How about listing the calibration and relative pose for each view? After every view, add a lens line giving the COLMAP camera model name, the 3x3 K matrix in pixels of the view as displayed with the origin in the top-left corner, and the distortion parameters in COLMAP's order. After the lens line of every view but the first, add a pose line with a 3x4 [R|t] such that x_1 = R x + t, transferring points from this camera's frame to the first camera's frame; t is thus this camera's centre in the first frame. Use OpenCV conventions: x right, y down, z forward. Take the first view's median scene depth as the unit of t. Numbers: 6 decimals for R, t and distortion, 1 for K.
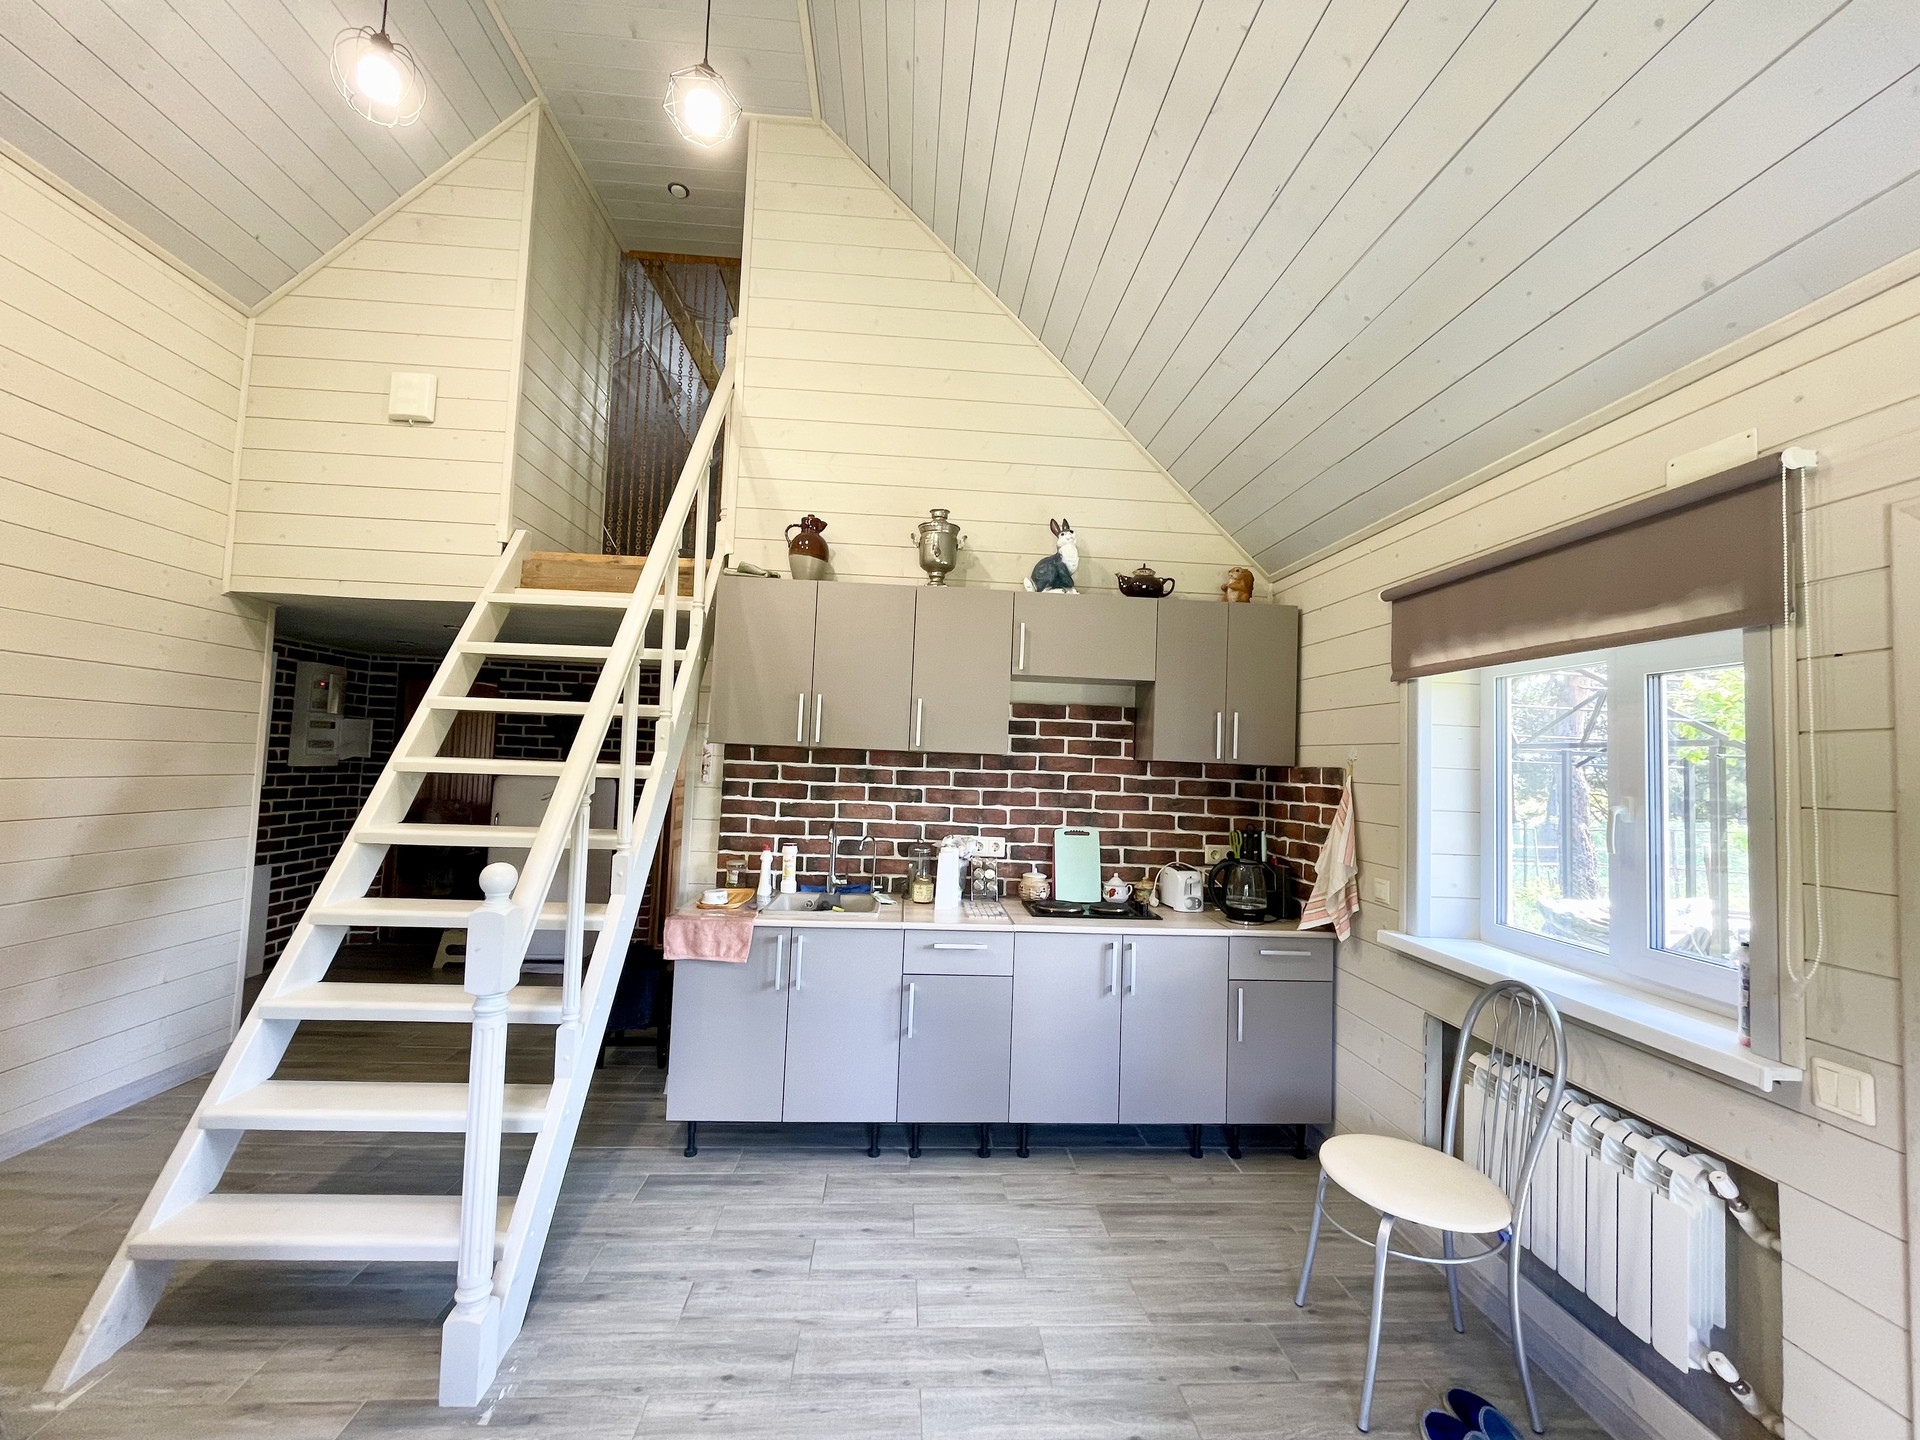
lens RADIAL K [[776.7, 0, 957.9], [0, 776.7, 716.1], [0, 0, 1]] dist [-0.001674, 0.000315]
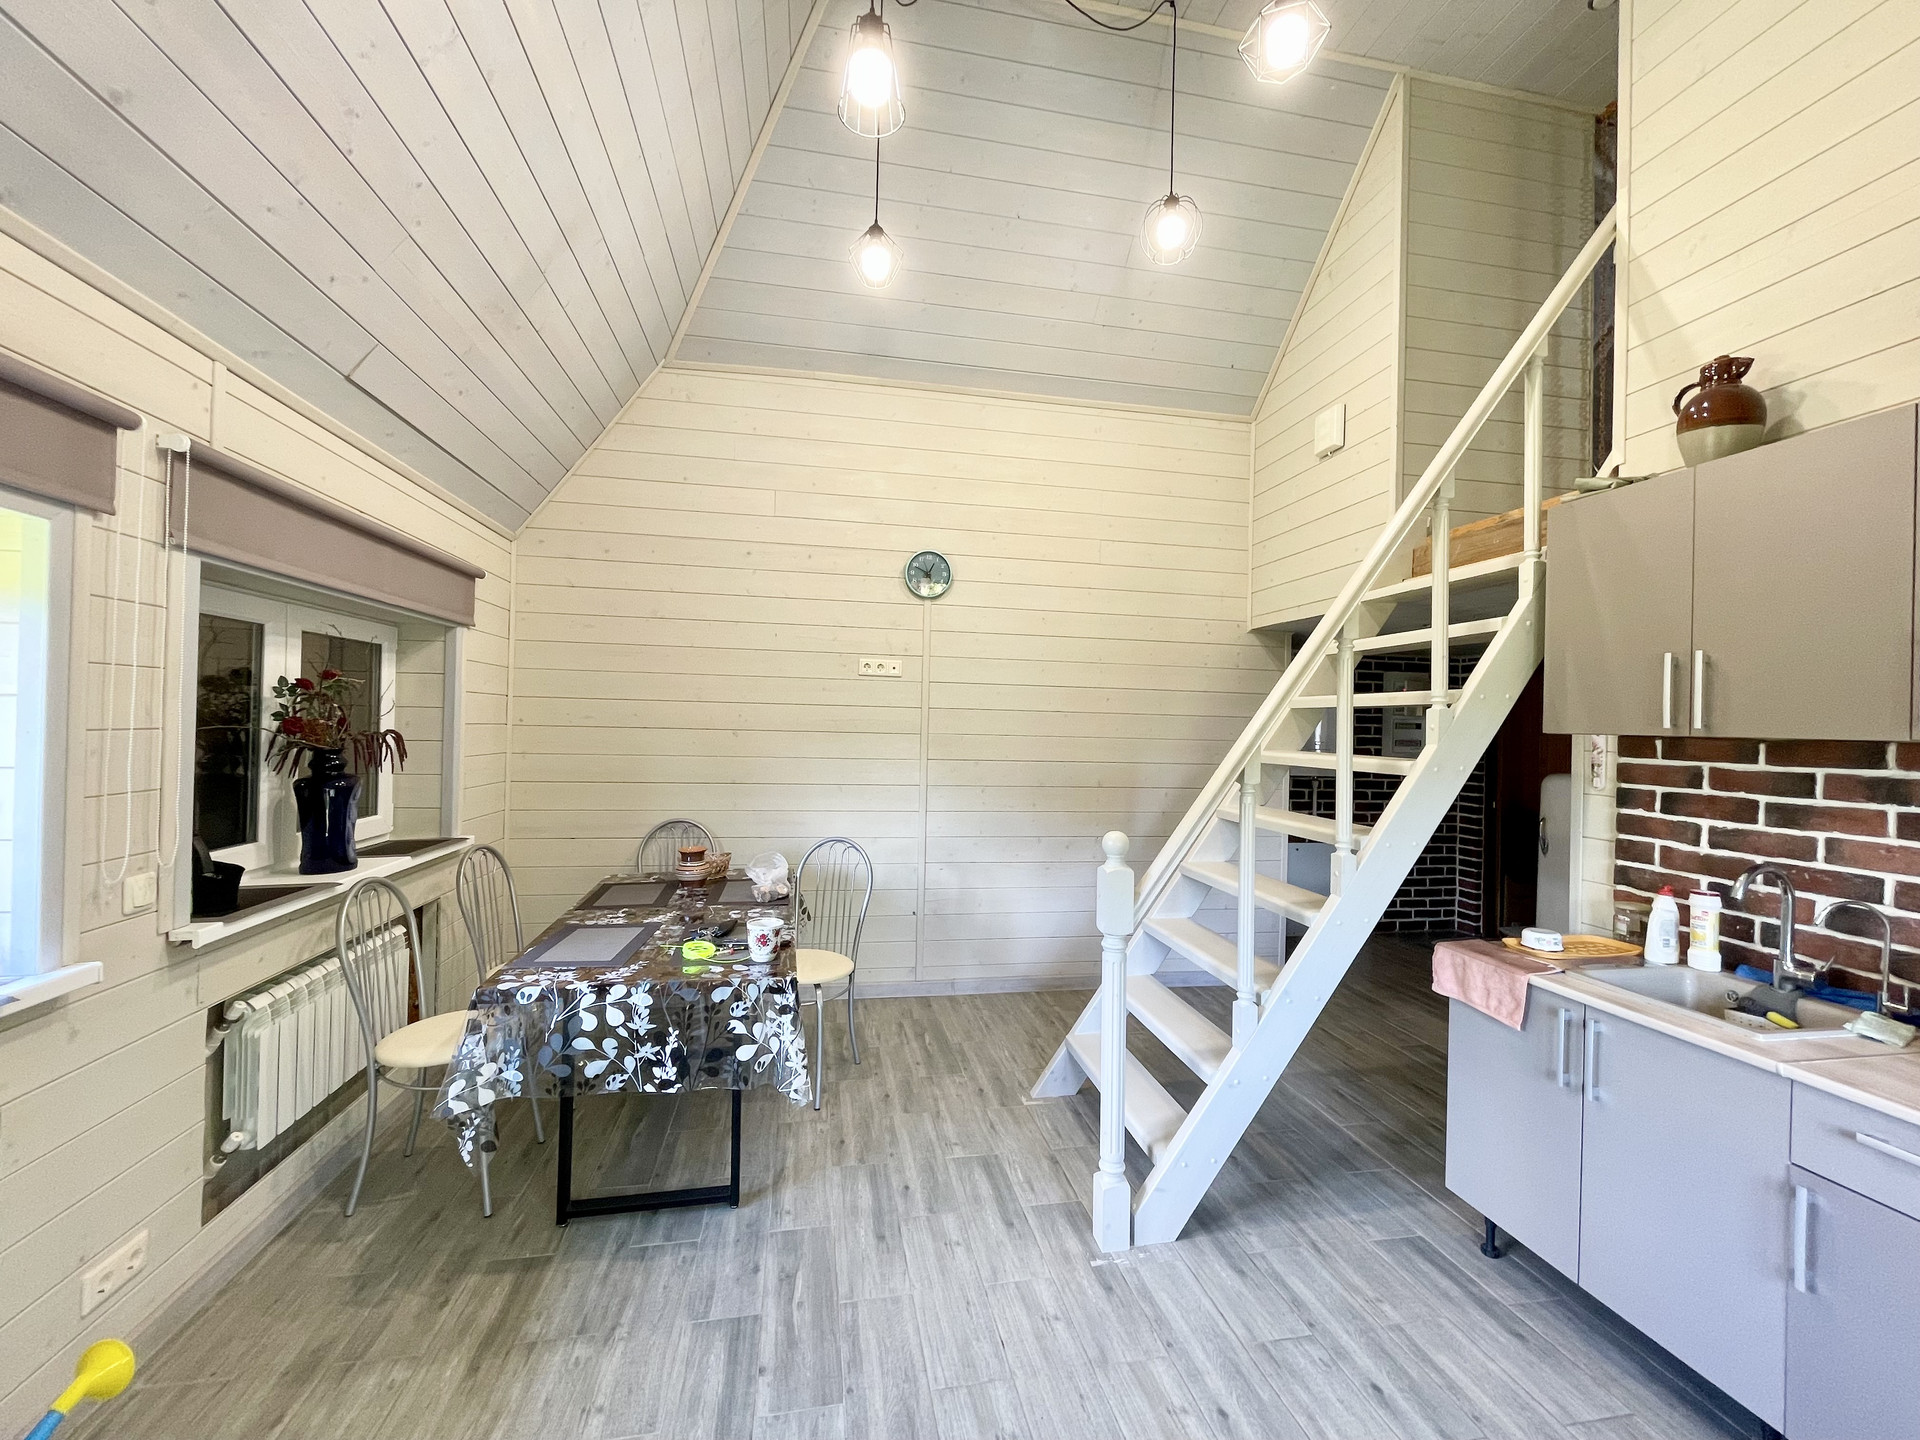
lens RADIAL K [[776.7, 0, 957.9], [0, 776.7, 716.1], [0, 0, 1]] dist [-0.001674, 0.000315]
pose [[0.121679, -0.044236, -0.991583, 0.329701], [0.037262, 0.998506, -0.039972, 0.024497], [0.991870, -0.032085, 0.123146, 0.318178]]
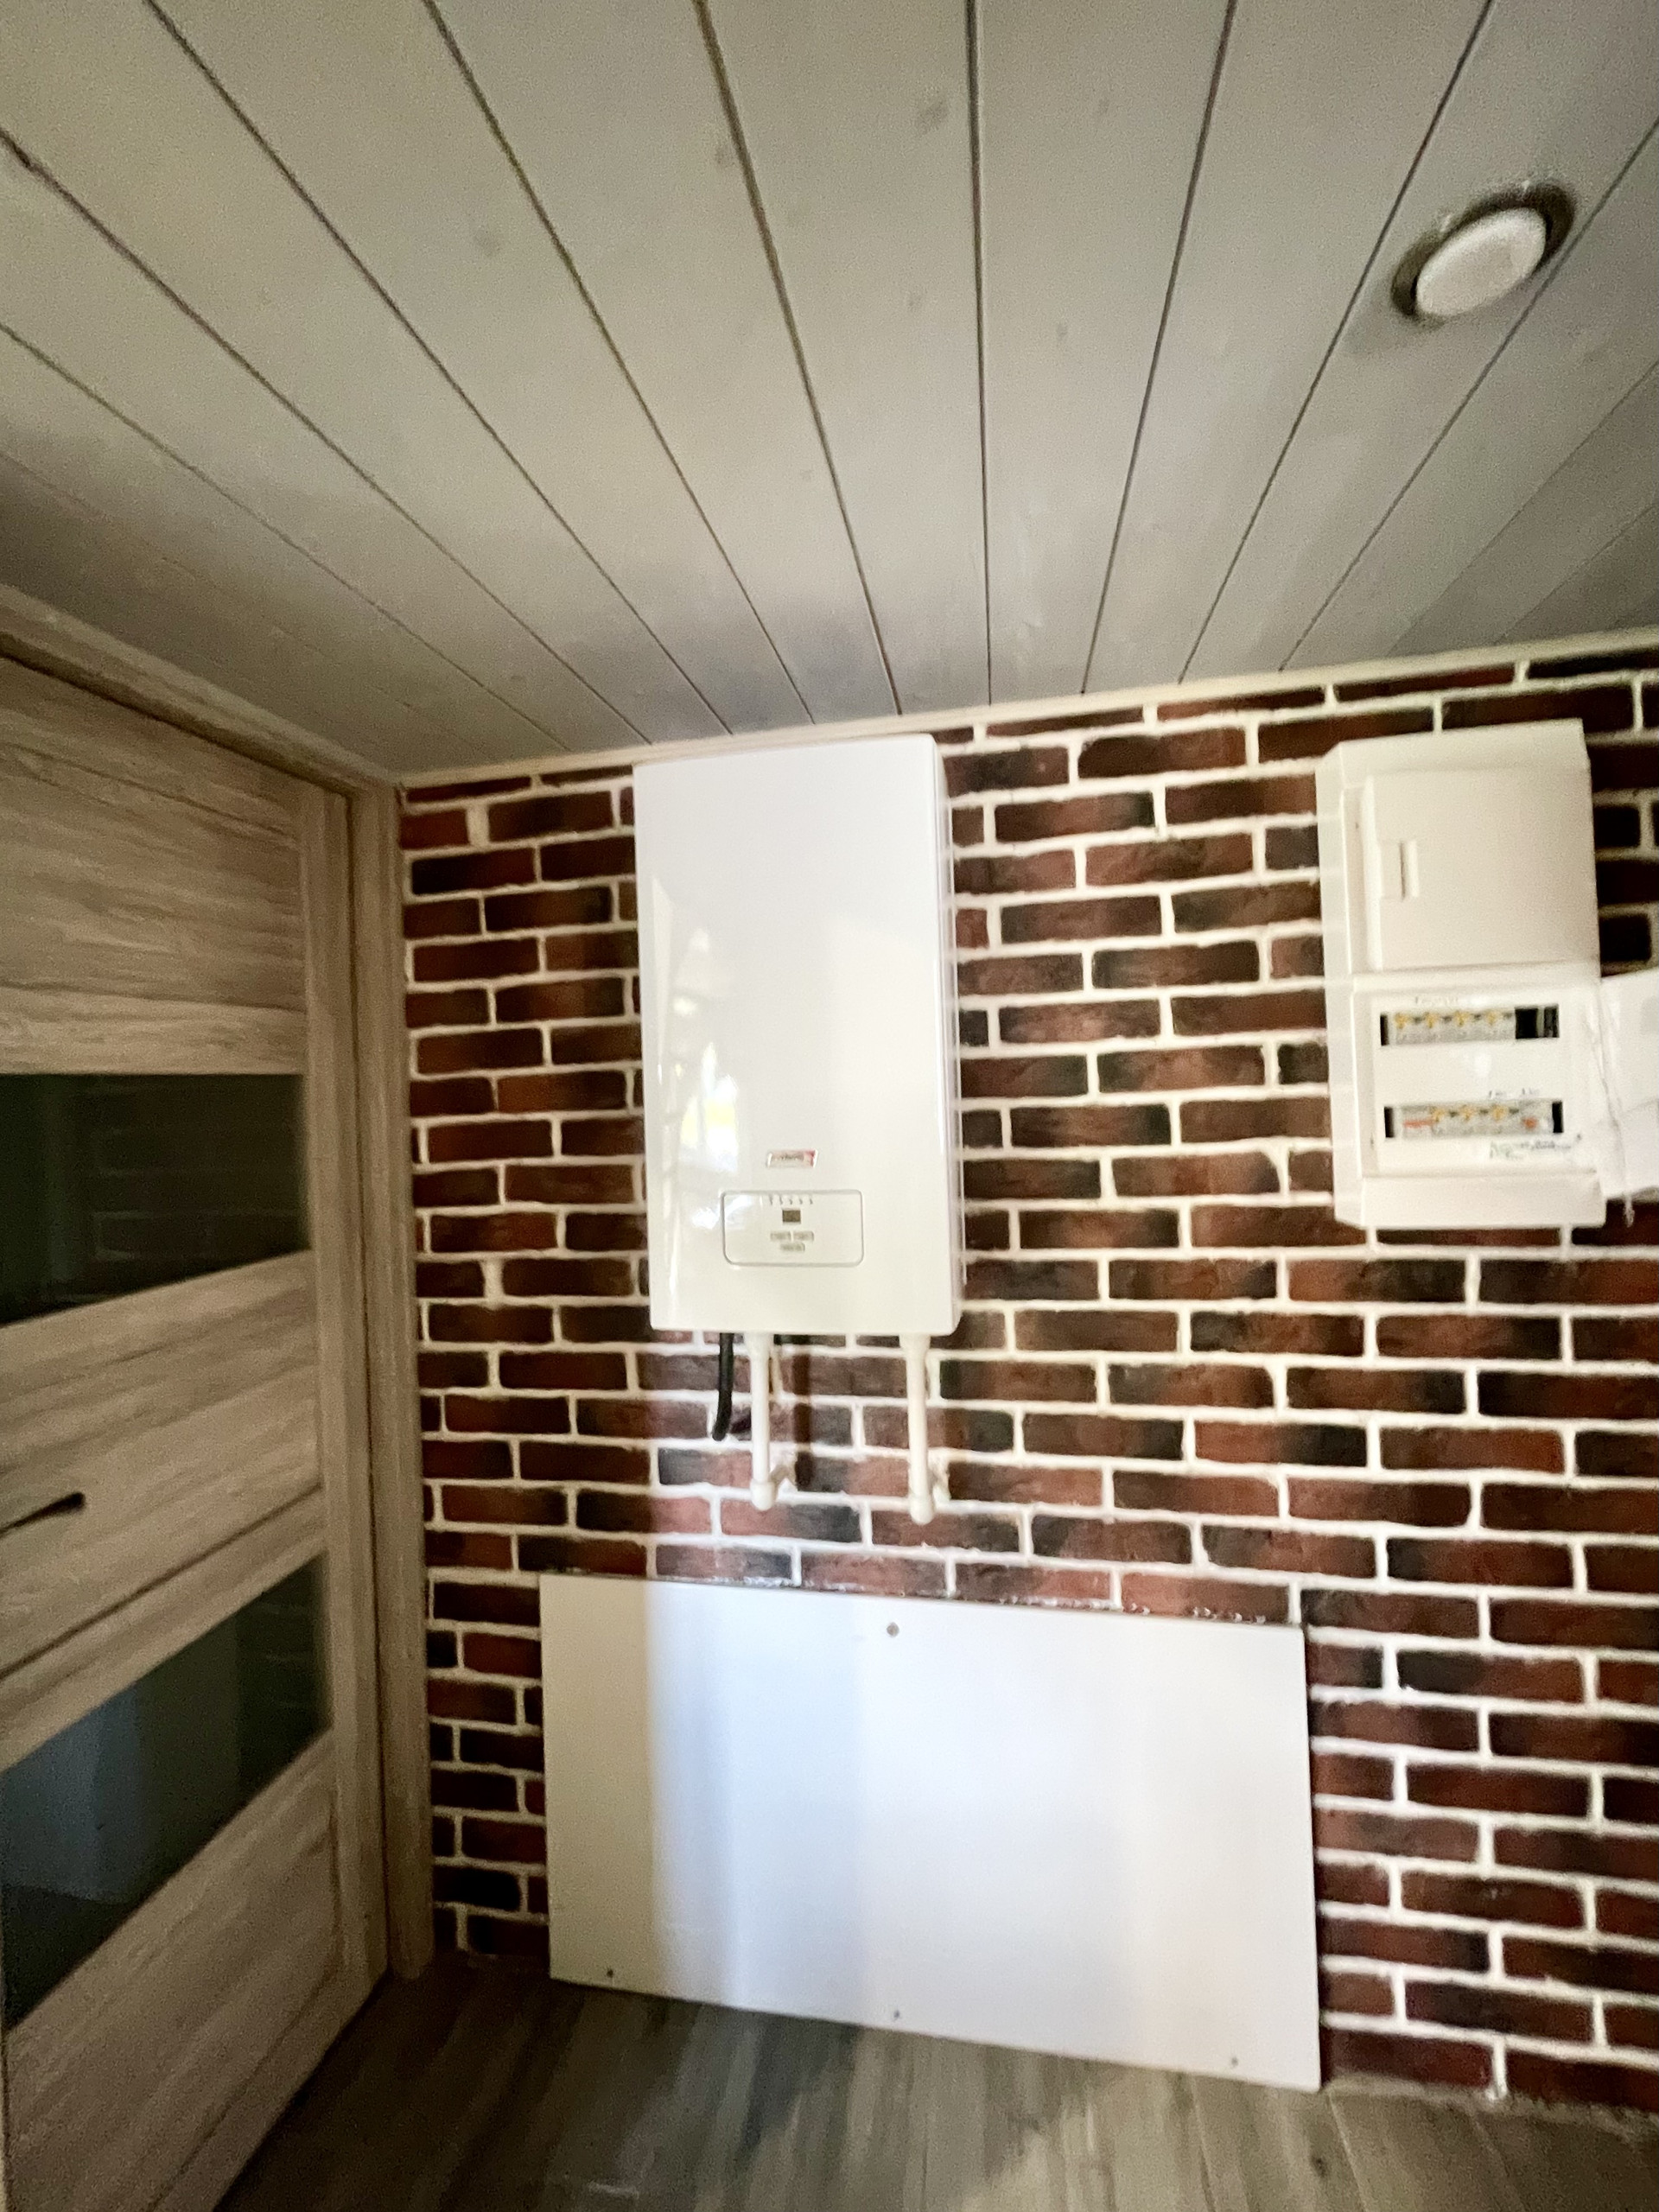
lens RADIAL K [[894.9, 0, 829.5], [0, 894.9, 1106.0], [0, 0, 1]] dist [-0.001674, 0.000315]
pose [[-0.253239, -0.041824, -0.966499, -0.573838], [0.080432, 0.994696, -0.064119, 0.036358], [0.964054, -0.093975, -0.248532, 0.939029]]
